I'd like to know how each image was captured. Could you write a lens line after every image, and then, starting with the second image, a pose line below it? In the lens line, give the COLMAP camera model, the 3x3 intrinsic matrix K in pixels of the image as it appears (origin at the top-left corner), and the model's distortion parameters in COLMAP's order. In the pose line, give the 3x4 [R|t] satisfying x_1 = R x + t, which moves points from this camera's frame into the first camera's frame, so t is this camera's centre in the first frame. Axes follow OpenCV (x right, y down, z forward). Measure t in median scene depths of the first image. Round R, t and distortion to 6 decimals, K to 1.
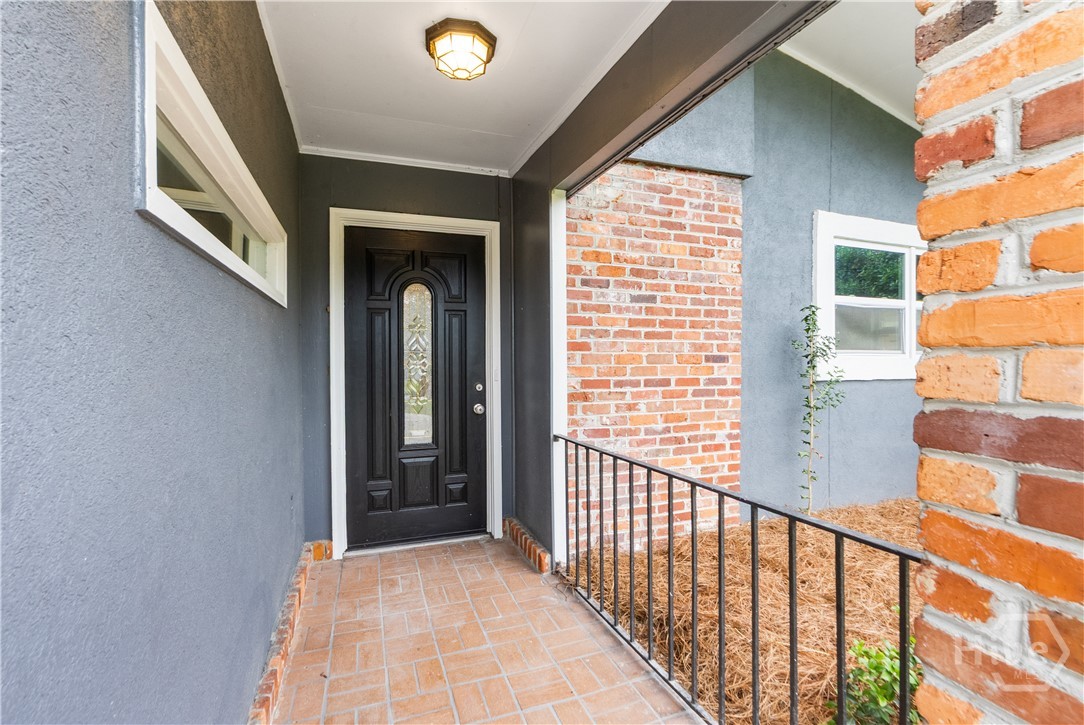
lens RADIAL K [[505.9, 0, 548.1], [0, 505.9, 357.5], [0, 0, 1]] dist [-0.000839, 0.000360]
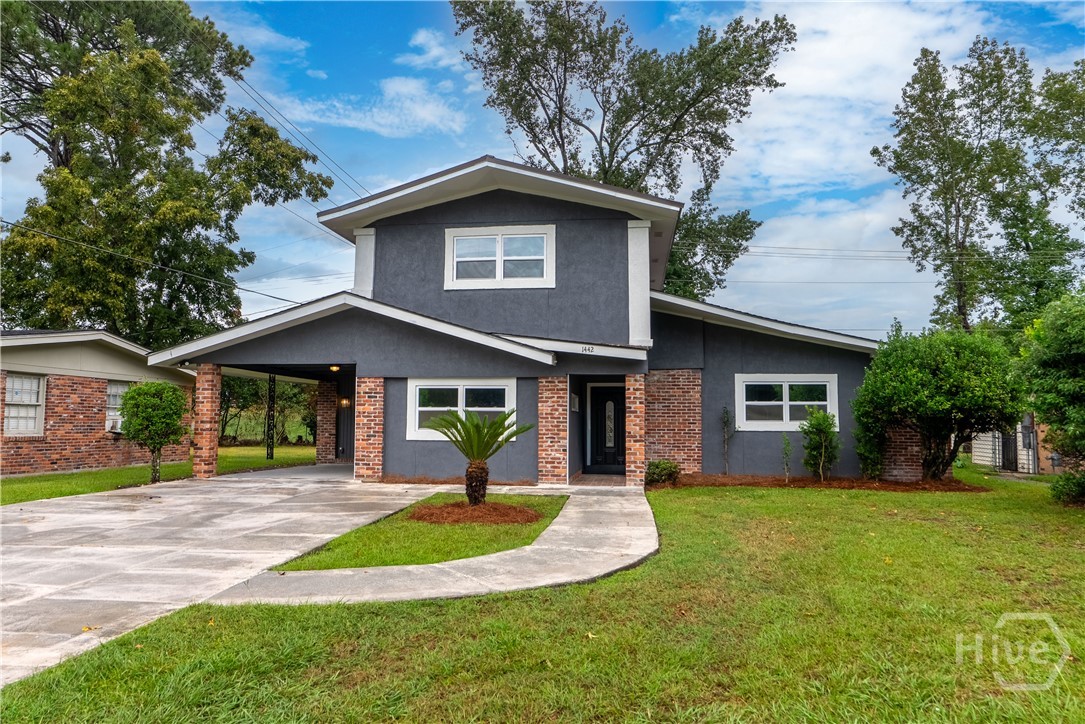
lens RADIAL K [[714.7, 0, 542.7], [0, 714.7, 367.5], [0, 0, 1]] dist [0.072651, 0.000537]
pose [[0.885141, -0.033122, -0.464143, 1.507746], [-0.003541, 0.996955, -0.077897, 0.006597], [0.465310, 0.070594, 0.882328, -3.315165]]
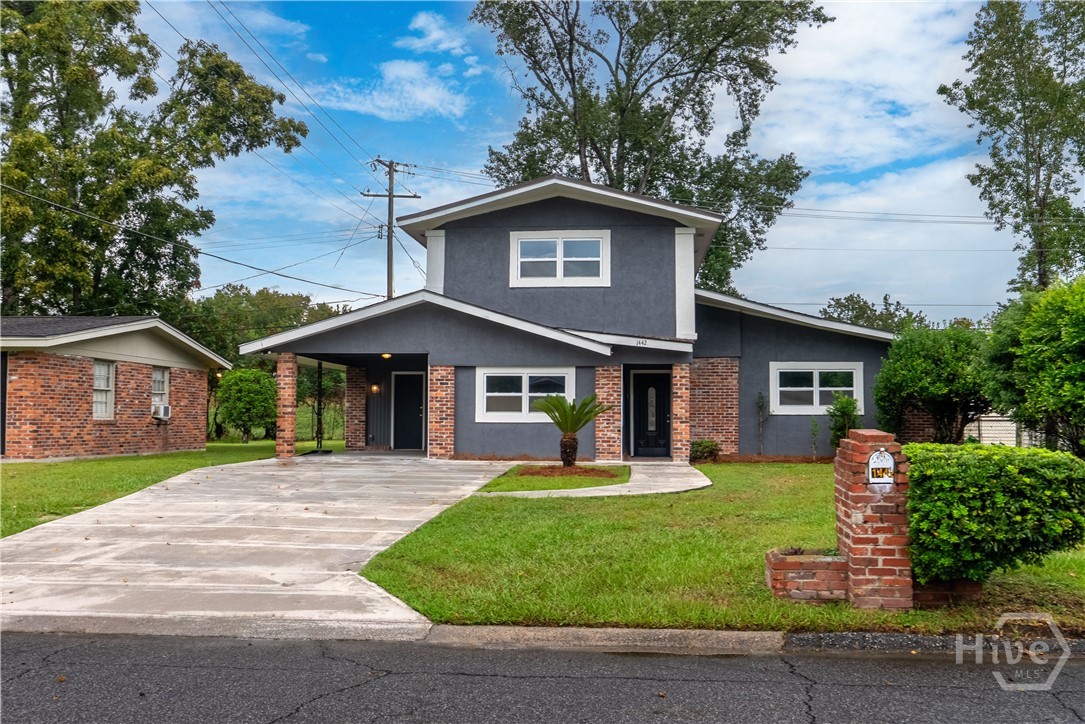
lens RADIAL K [[1069.6, 0, 542.5], [0, 1069.6, 362.0], [0, 0, 1]] dist [0.114613, 0.004718]
pose [[0.903818, -0.021270, -0.427387, 2.162282], [-0.001962, 0.998547, -0.053843, 0.081509], [0.427912, 0.049503, 0.902464, -5.843827]]
